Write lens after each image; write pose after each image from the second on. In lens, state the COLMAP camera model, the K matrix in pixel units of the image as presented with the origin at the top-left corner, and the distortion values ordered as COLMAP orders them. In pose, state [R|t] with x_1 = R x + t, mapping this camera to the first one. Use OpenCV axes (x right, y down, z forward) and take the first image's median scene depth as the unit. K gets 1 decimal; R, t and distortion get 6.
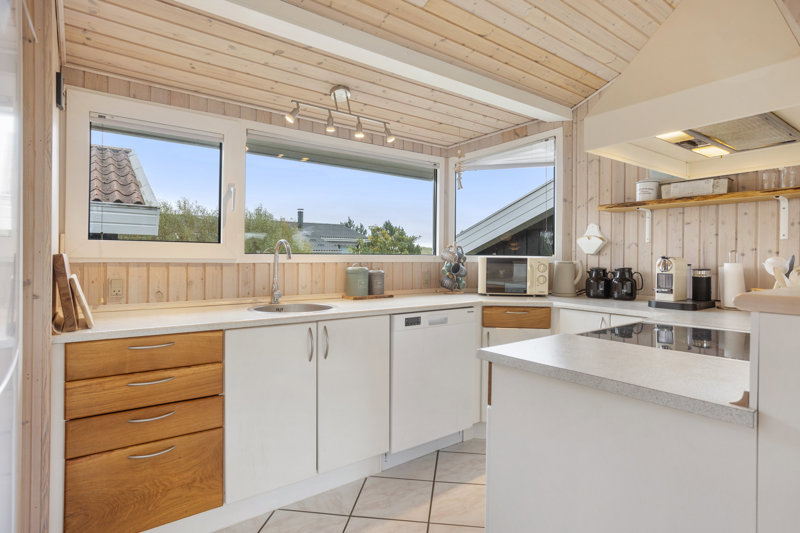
lens RADIAL K [[426.4, 0, 400.5], [0, 426.4, 257.5], [0, 0, 1]] dist [-0.062002, 0.035114]
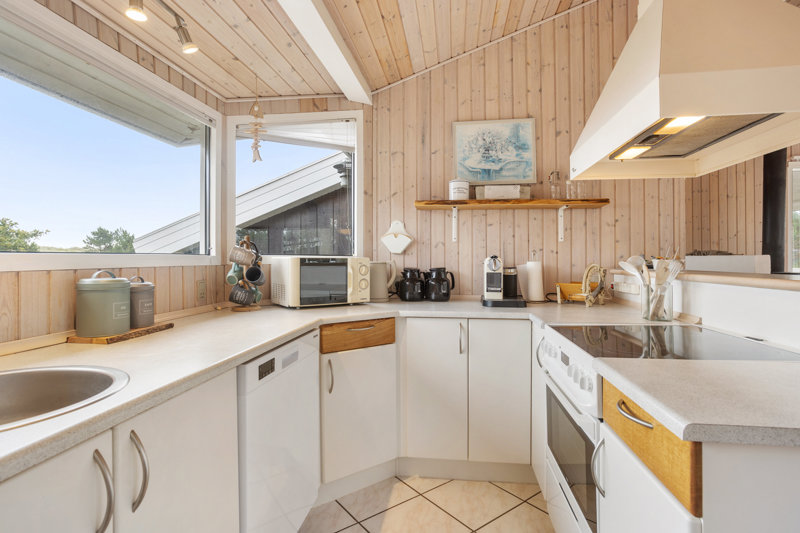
lens RADIAL K [[413.6, 0, 402.2], [0, 413.6, 248.1], [0, 0, 1]] dist [-0.003012, -0.000124]
pose [[0.698370, 0.010607, 0.715659, -0.200657], [0.003490, 0.999828, -0.018224, -0.003206], [-0.715729, 0.015225, 0.698212, 0.379745]]
